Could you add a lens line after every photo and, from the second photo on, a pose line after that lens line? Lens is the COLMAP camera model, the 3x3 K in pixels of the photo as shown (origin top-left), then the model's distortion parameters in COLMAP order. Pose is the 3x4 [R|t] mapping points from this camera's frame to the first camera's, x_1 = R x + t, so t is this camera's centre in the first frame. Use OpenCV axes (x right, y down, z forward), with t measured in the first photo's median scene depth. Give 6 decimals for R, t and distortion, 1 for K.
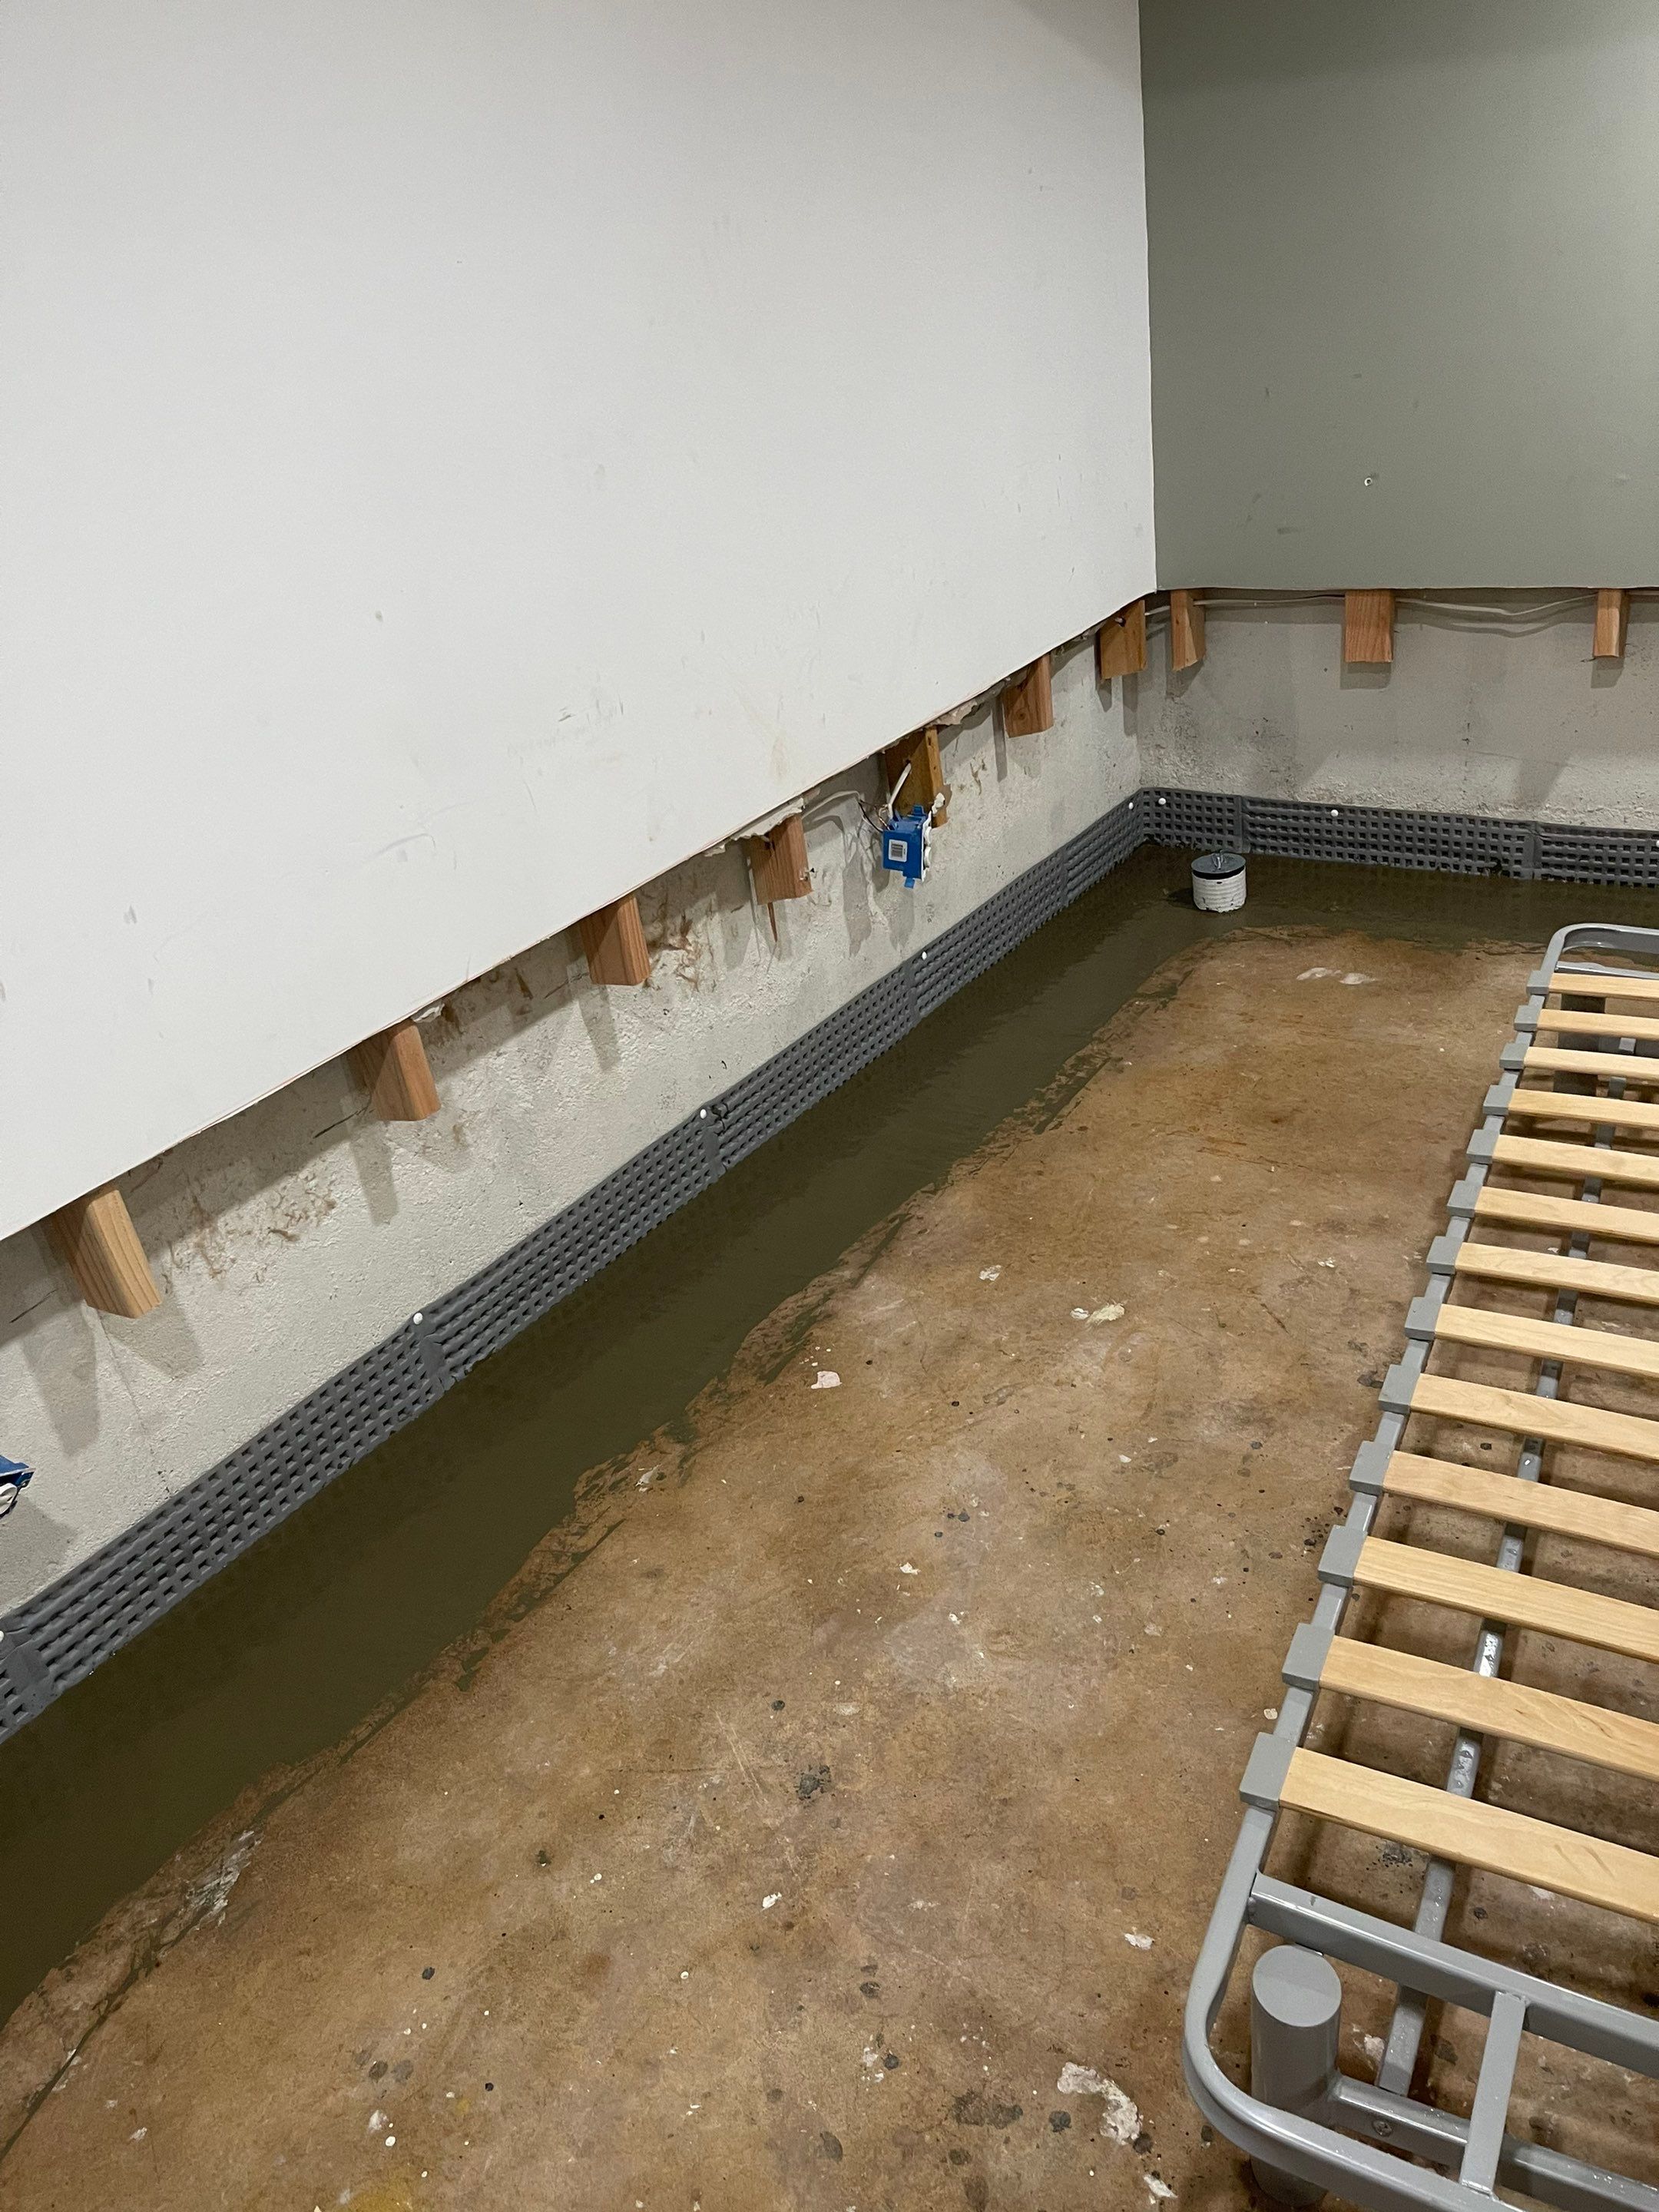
lens RADIAL K [[1669.3, 0, 812.1], [0, 1669.3, 1091.5], [0, 0, 1]] dist [0.082582, -0.116015]
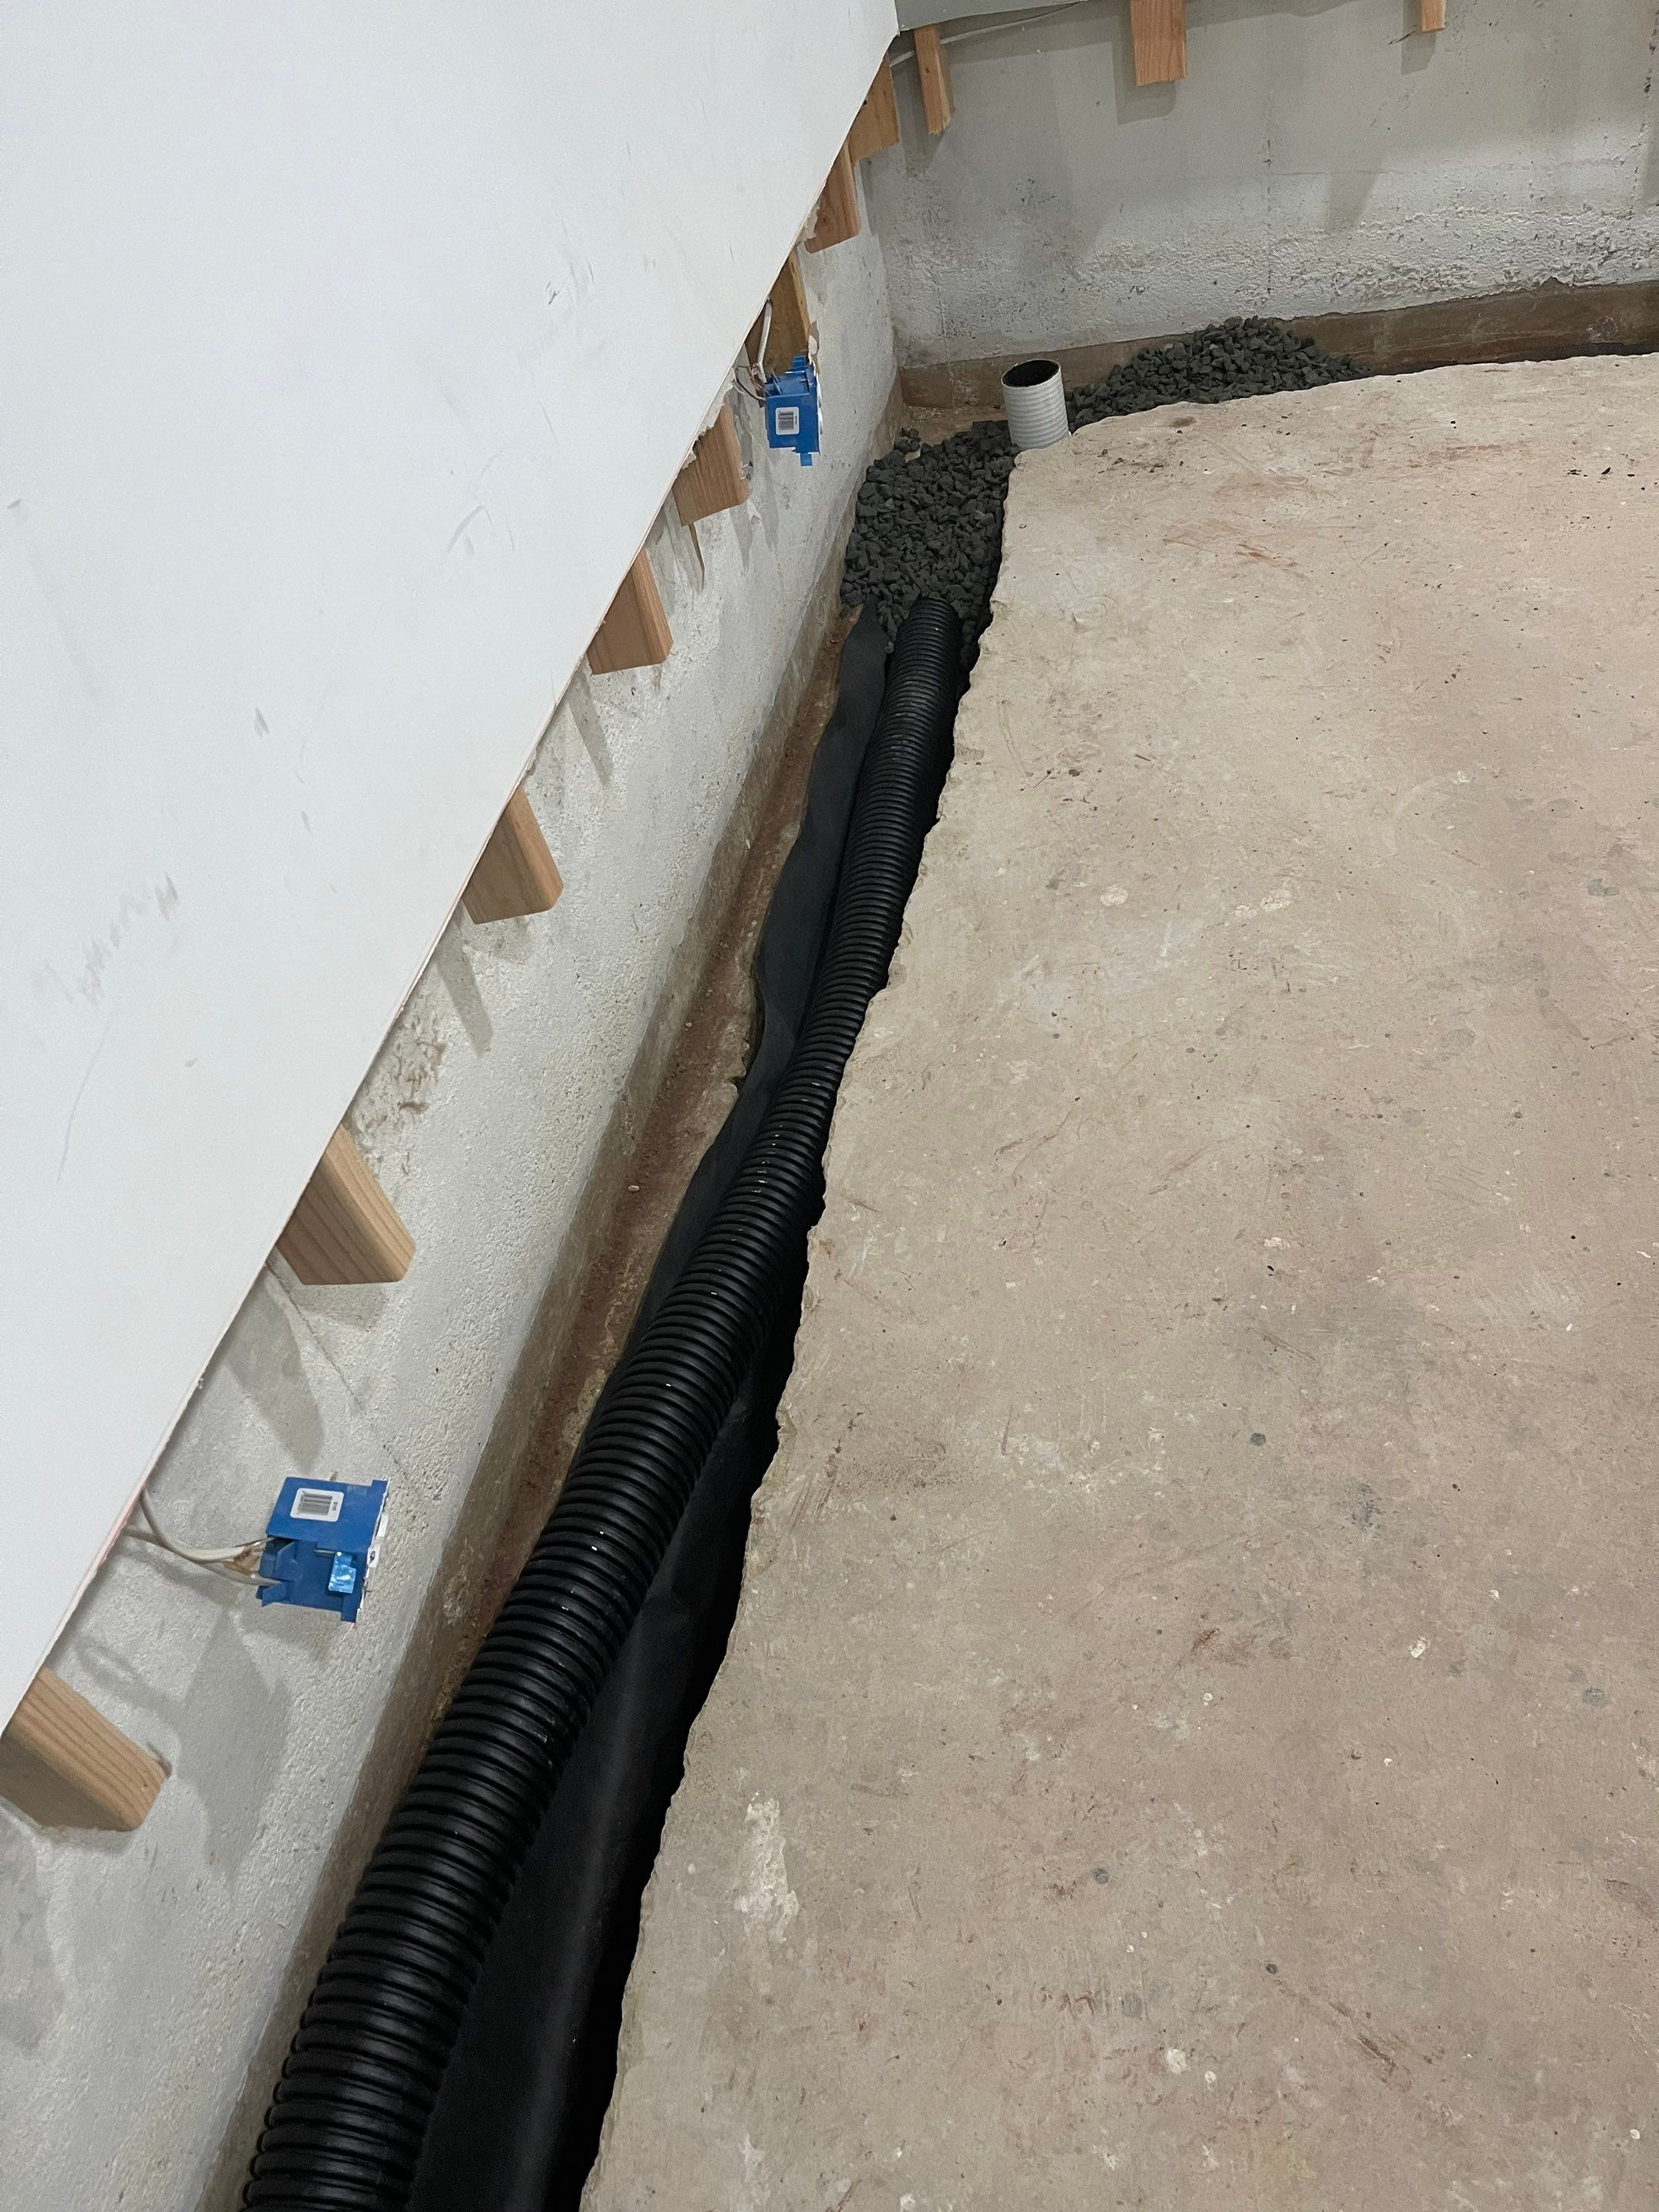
lens RADIAL K [[1706.3, 0, 818.5], [0, 1706.3, 1098.3], [0, 0, 1]] dist [0.051866, -0.049865]
pose [[0.920591, -0.307298, 0.240999, -0.270288], [0.243985, 0.934419, 0.259484, -0.058446], [-0.304933, -0.180078, 0.935194, 0.192005]]
